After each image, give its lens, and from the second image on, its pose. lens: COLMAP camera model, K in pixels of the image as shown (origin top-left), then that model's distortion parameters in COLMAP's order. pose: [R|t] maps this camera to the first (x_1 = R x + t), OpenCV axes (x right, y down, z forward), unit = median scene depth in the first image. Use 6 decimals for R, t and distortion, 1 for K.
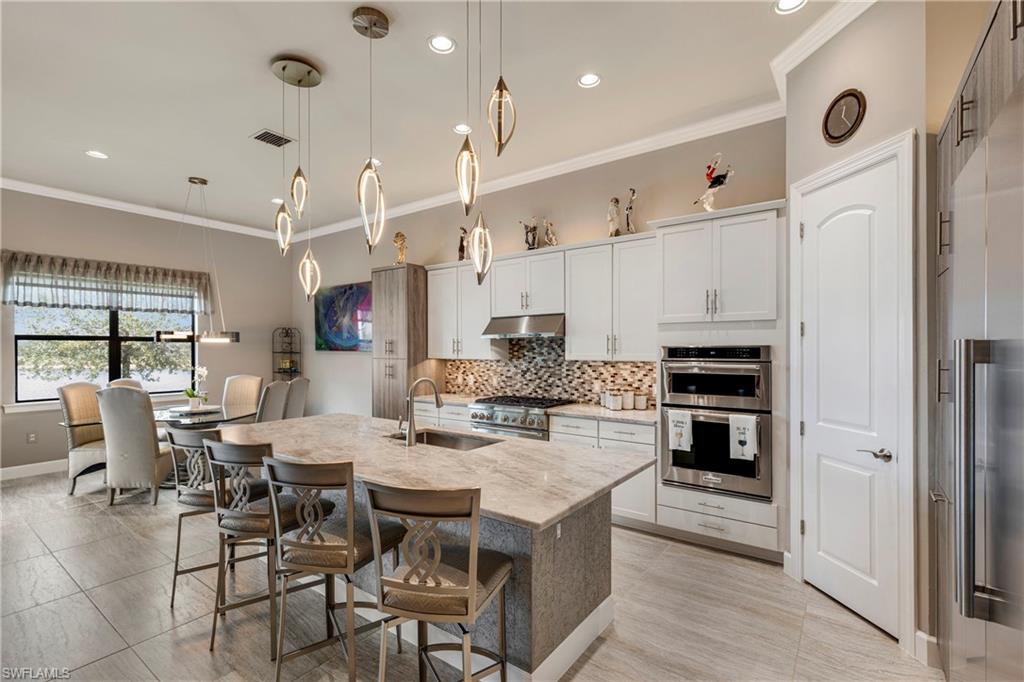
lens RADIAL K [[462.7, 0, 514.4], [0, 462.7, 350.3], [0, 0, 1]] dist [0.010406, -0.003548]
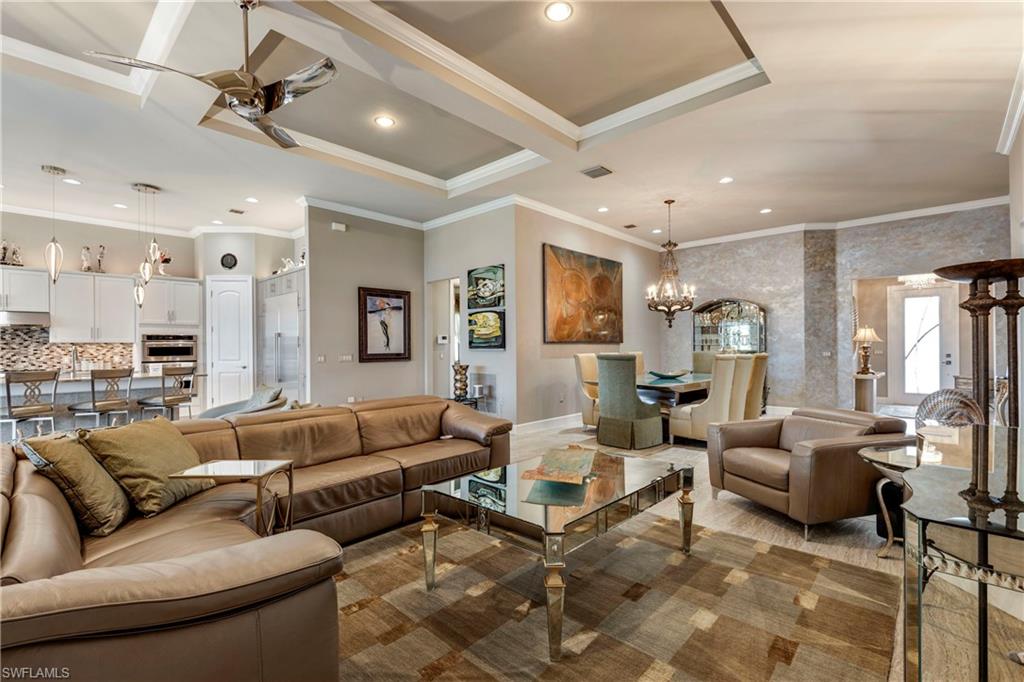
lens RADIAL K [[462.7, 0, 517.2], [0, 462.7, 340.5], [0, 0, 1]] dist [0.010406, -0.003548]
pose [[0.123957, 0.015547, 0.992166, -1.142857], [0.014197, 0.999747, -0.017440, 0.058637], [-0.992186, 0.016248, 0.123705, -0.687271]]
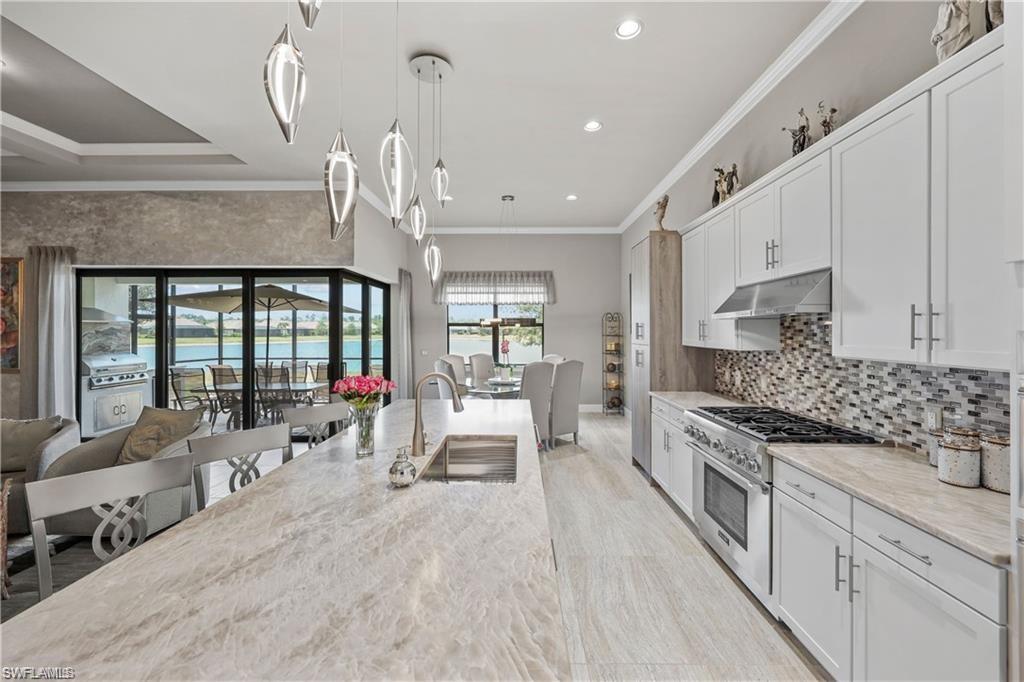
lens RADIAL K [[412.2, 0, 512.6], [0, 412.2, 328.4], [0, 0, 1]] dist [-0.000598, -0.000853]
pose [[0.577826, -0.003720, -0.816151, 0.255282], [-0.005133, 0.999953, -0.008192, -0.004708], [0.816144, 0.008922, 0.577780, 0.403659]]
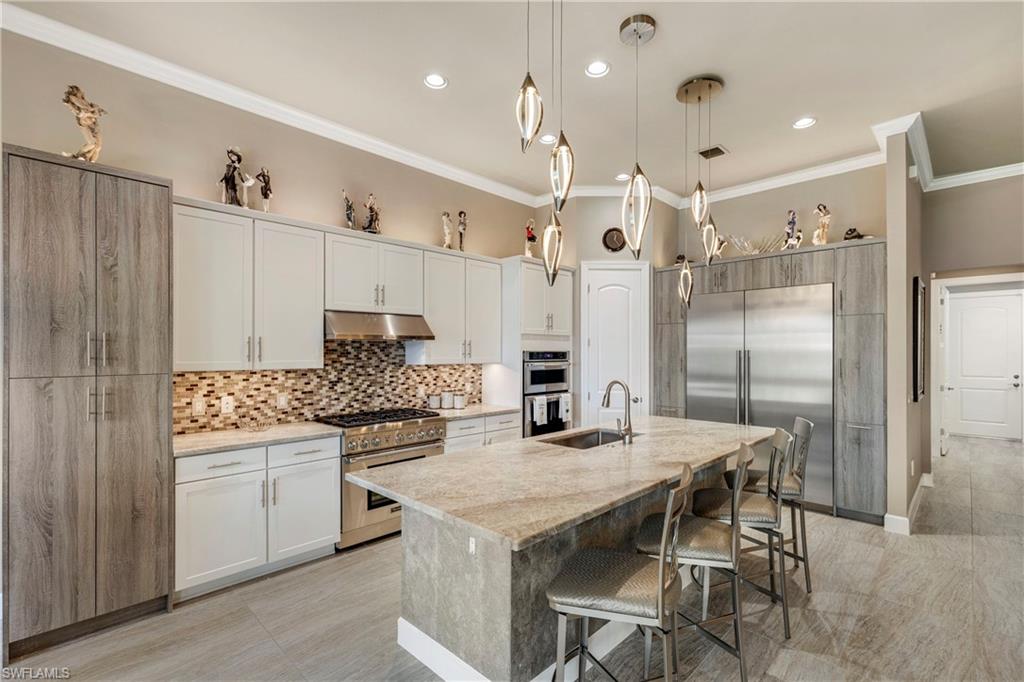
lens RADIAL K [[462.7, 0, 515.6], [0, 462.7, 348.7], [0, 0, 1]] dist [0.010406, -0.003548]
pose [[0.132724, 0.010936, 0.991093, -0.739953], [0.005346, 0.999917, -0.011749, 0.000280], [-0.991139, 0.006858, 0.132655, 0.628639]]
